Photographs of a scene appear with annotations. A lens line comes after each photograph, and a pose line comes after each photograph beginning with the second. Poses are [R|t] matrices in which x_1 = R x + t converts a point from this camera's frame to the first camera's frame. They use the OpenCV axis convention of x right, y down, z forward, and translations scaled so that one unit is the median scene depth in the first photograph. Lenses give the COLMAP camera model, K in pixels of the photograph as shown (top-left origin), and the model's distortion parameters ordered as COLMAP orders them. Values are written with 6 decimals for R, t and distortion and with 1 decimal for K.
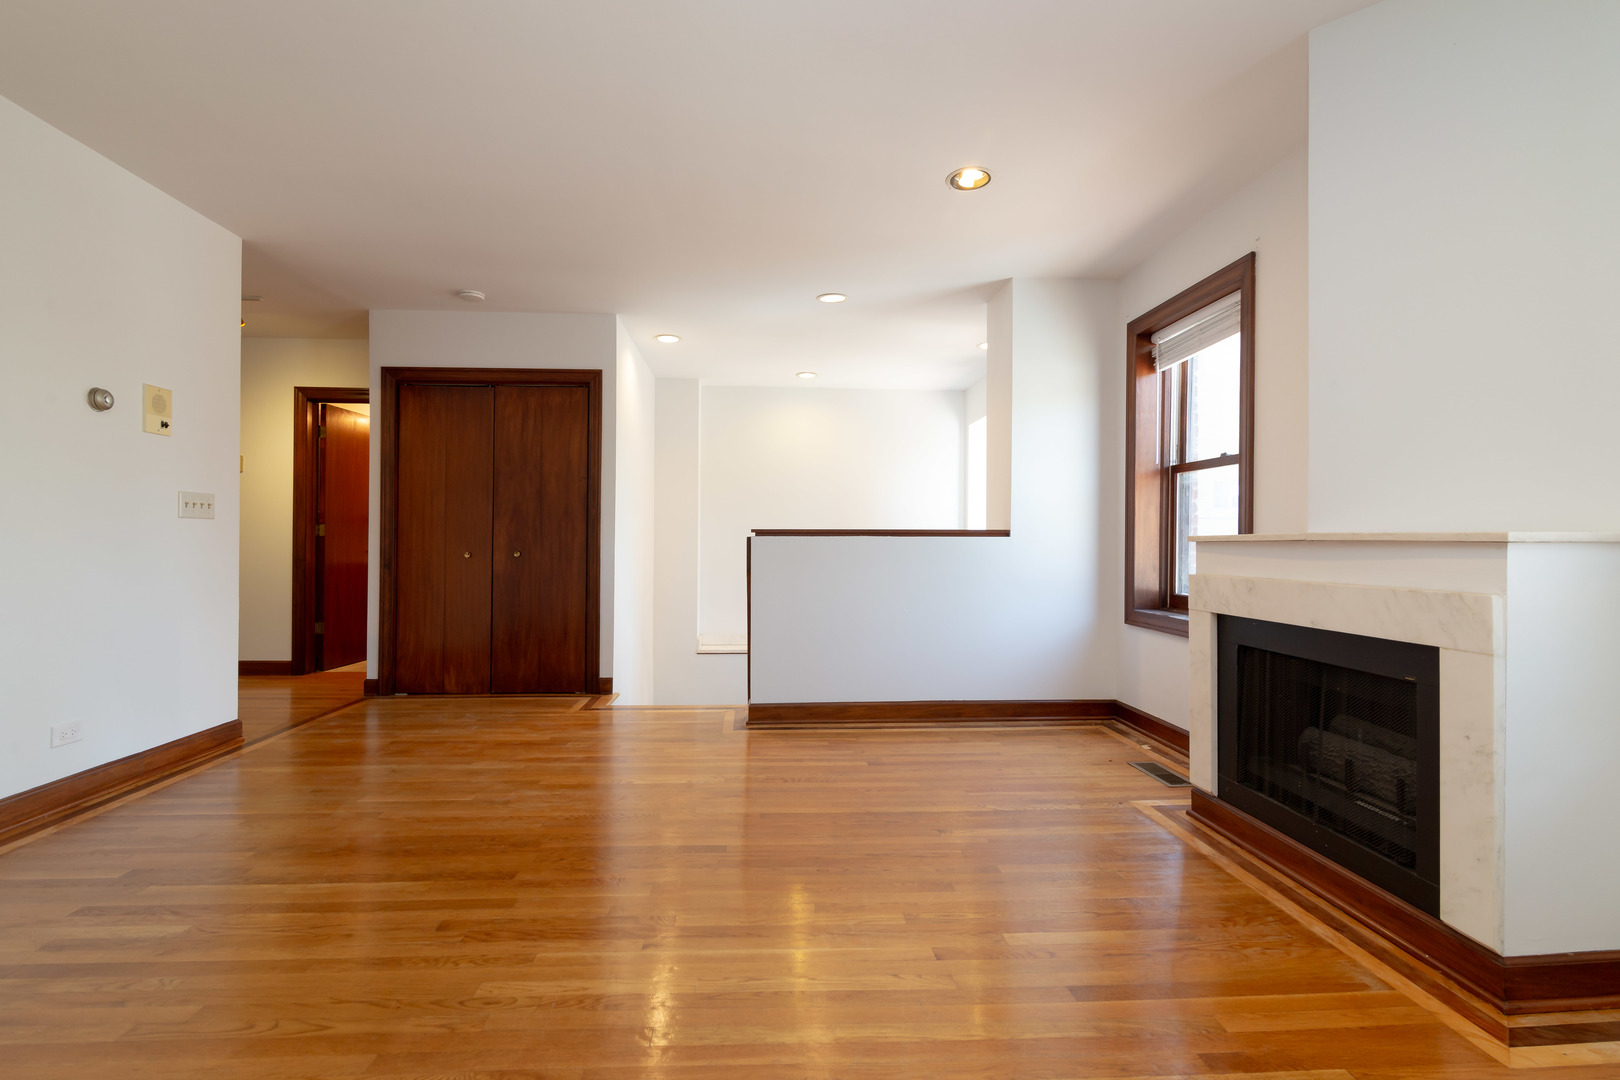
lens RADIAL K [[745.7, 0, 813.2], [0, 745.7, 543.5], [0, 0, 1]] dist [0.001404, -0.001034]
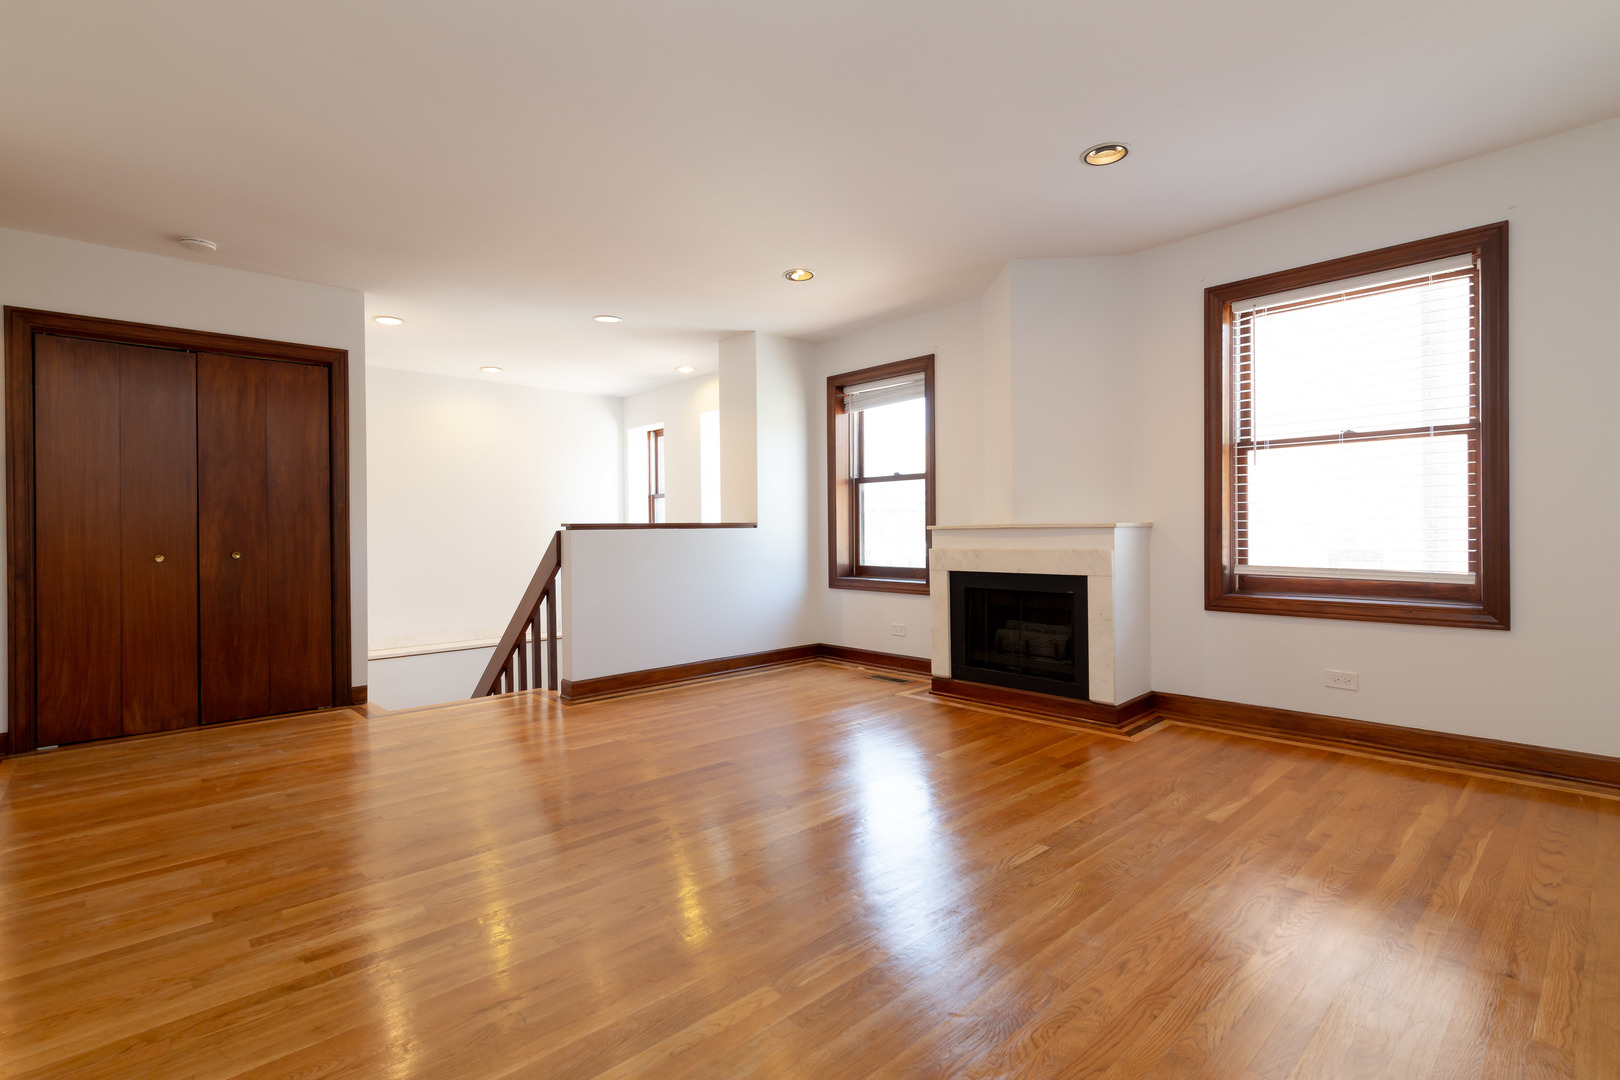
lens RADIAL K [[745.7, 0, 806.0], [0, 745.7, 543.7], [0, 0, 1]] dist [0.001404, -0.001034]
pose [[0.774386, -0.024442, 0.632241, -0.519998], [0.017388, 0.999698, 0.017350, -0.002862], [-0.632475, -0.002442, 0.774577, -0.075796]]
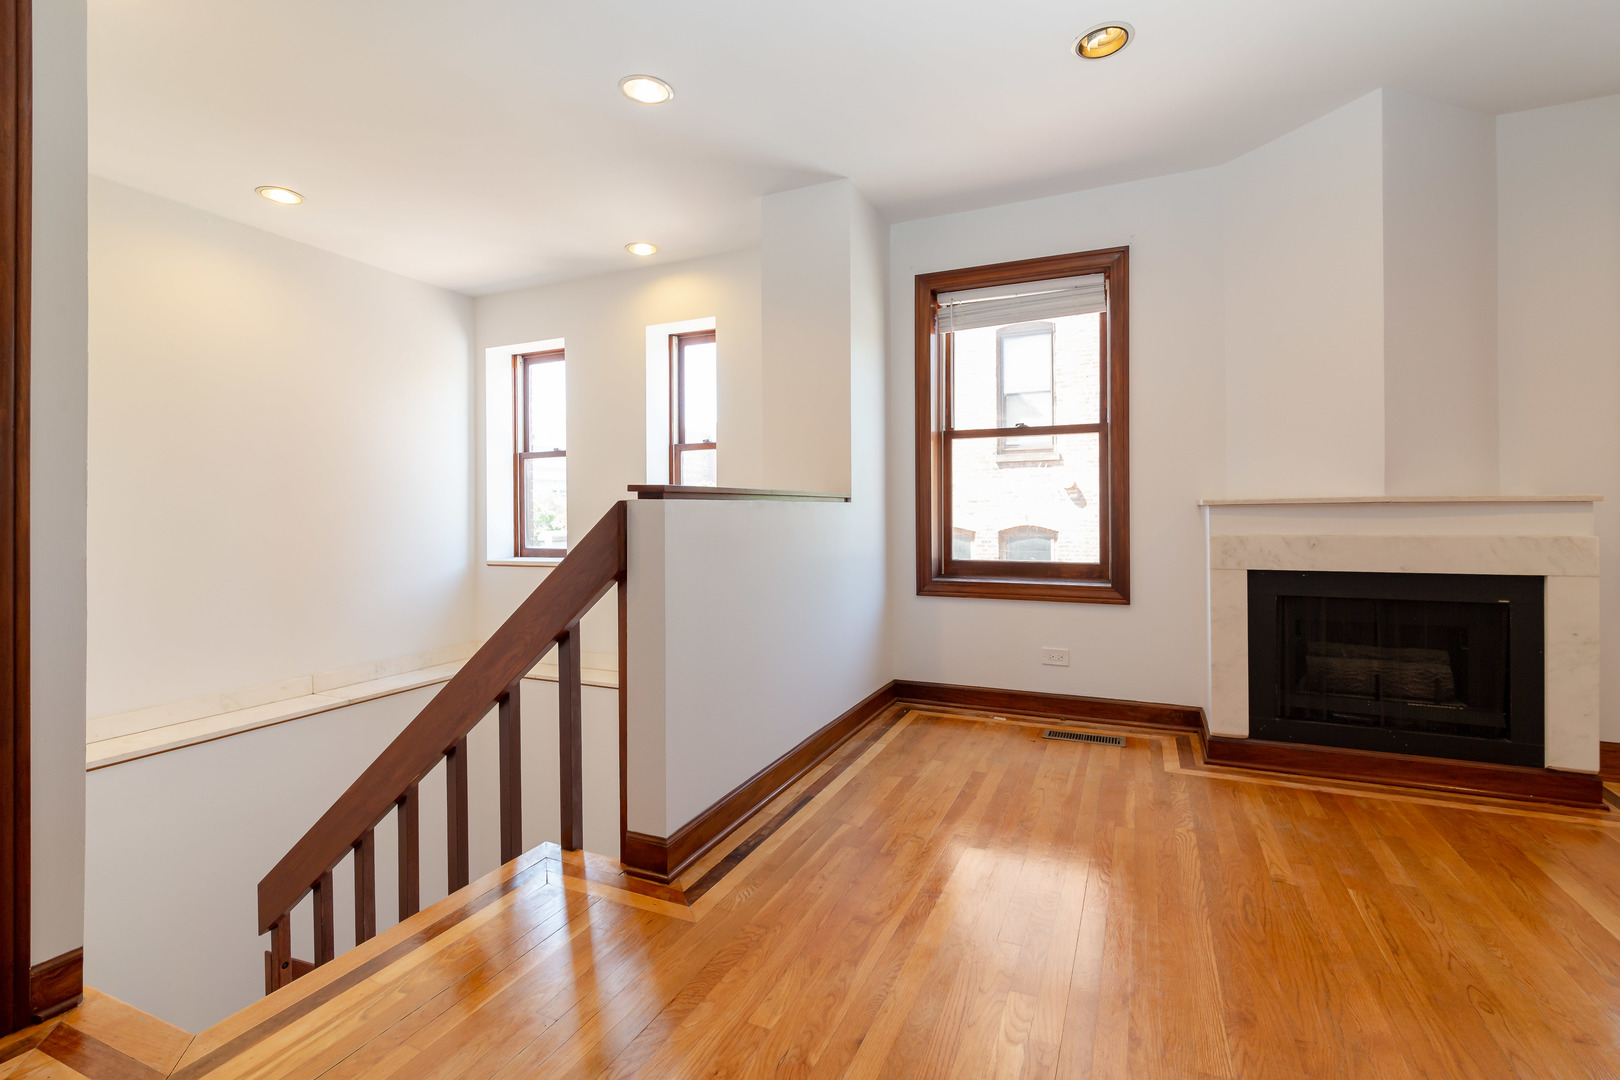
lens RADIAL K [[745.7, 0, 789.3], [0, 745.7, 510.0], [0, 0, 1]] dist [0.001404, -0.001034]
pose [[0.480186, -0.010702, 0.877102, -0.485425], [0.014412, 0.999887, 0.004310, -0.006010], [-0.877049, 0.010572, 0.480285, 0.697161]]
